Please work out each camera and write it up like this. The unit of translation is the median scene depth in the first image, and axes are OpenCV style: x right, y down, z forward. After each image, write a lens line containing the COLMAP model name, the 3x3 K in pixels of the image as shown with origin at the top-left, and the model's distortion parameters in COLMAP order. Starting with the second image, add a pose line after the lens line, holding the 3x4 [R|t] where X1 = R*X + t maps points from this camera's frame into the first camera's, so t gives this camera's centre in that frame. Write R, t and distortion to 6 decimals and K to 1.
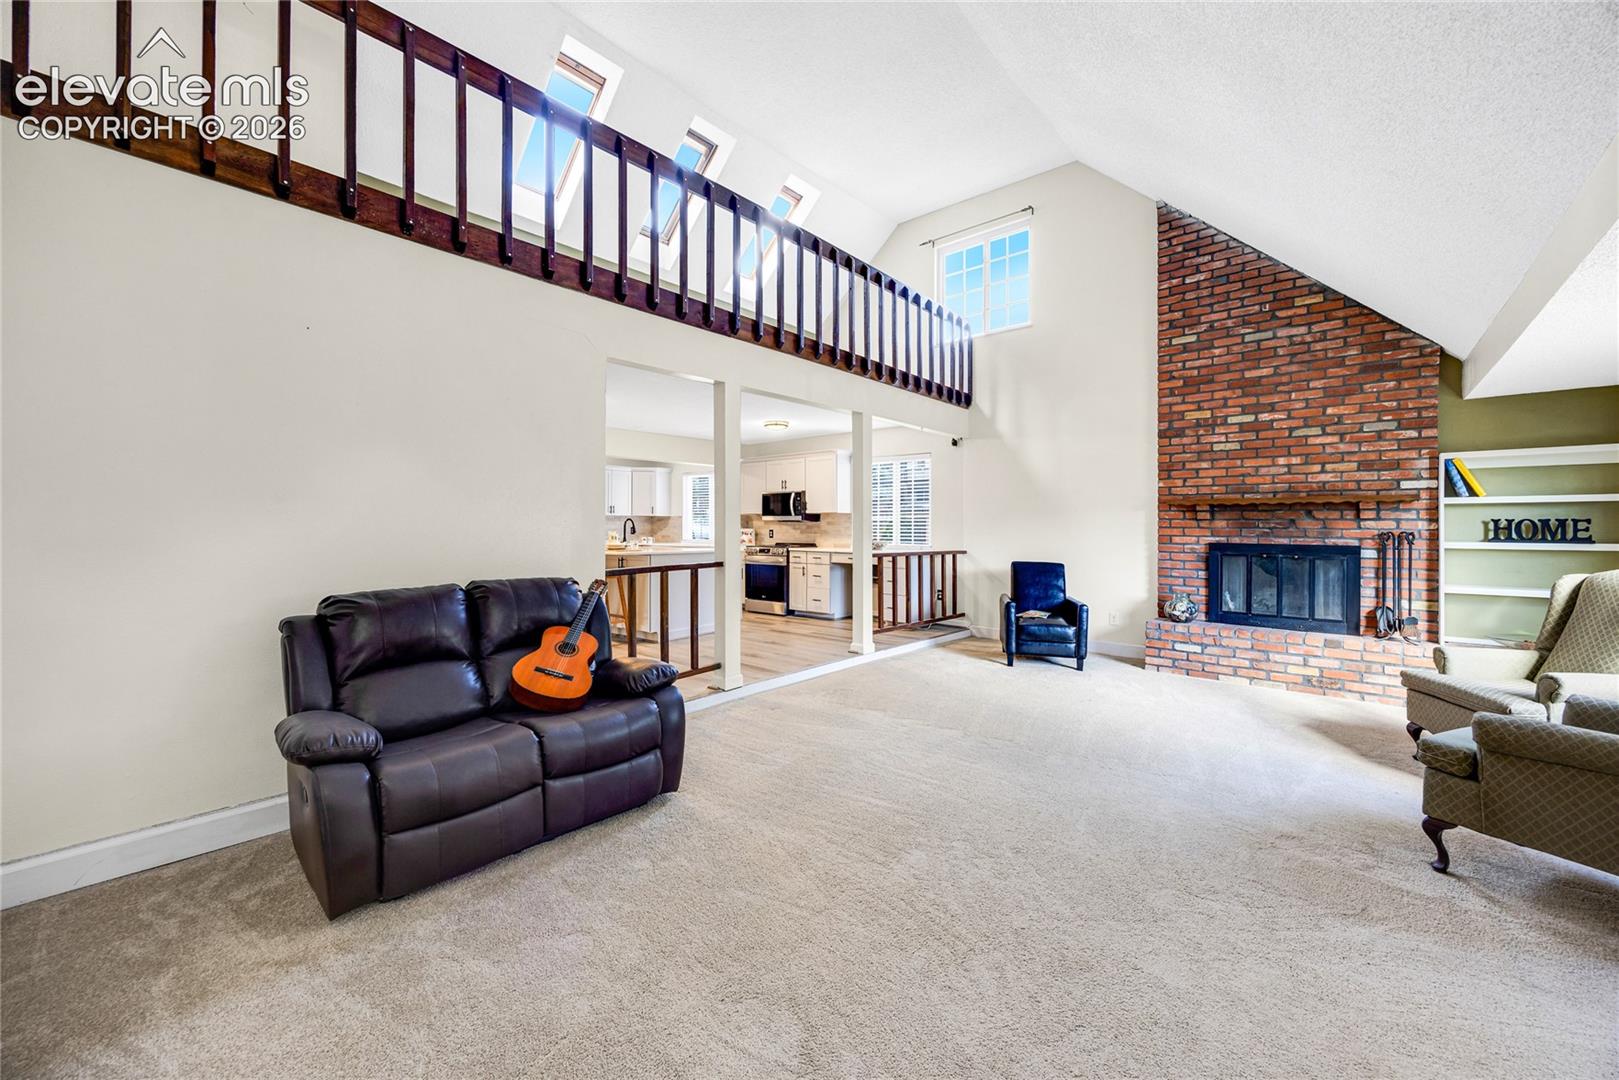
lens RADIAL K [[622.0, 0, 813.3], [0, 622.0, 531.0], [0, 0, 1]] dist [0.000092, 0.000200]
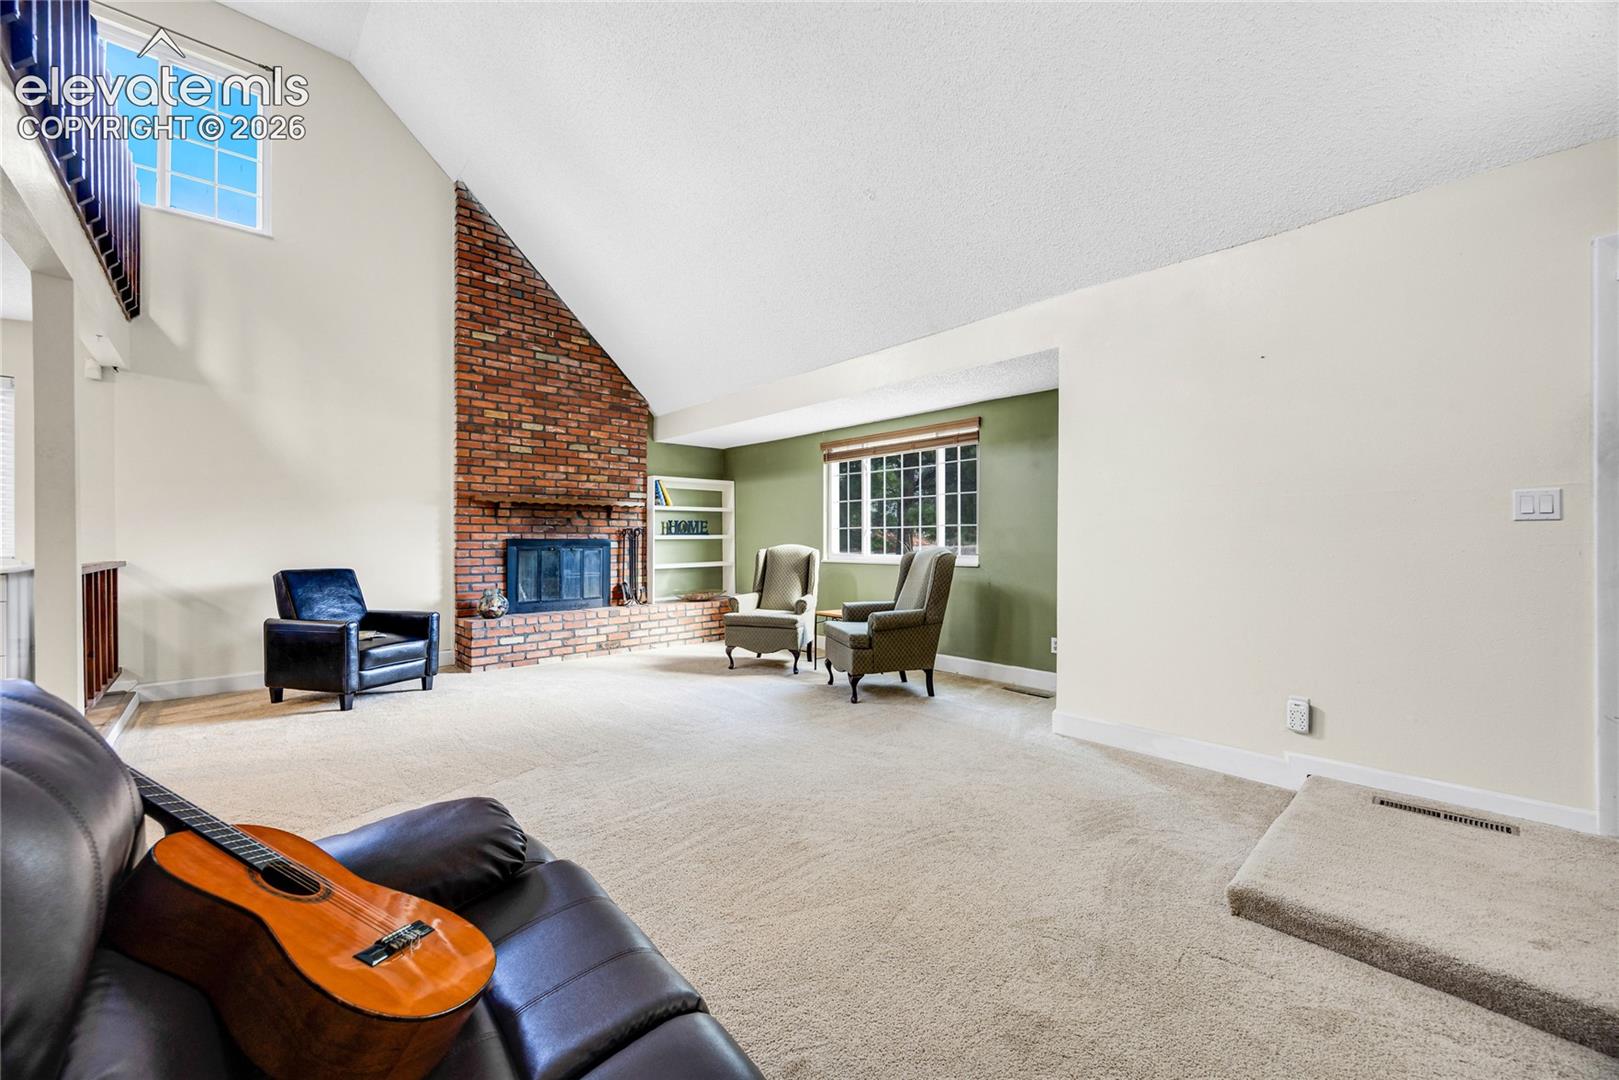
lens RADIAL K [[622.0, 0, 812.7], [0, 622.0, 540.6], [0, 0, 1]] dist [0.000092, 0.000200]
pose [[0.098352, -0.011882, 0.995081, -0.377839], [0.007087, 0.999912, 0.011239, 0.014275], [-0.995126, 0.005947, 0.098428, 0.405518]]
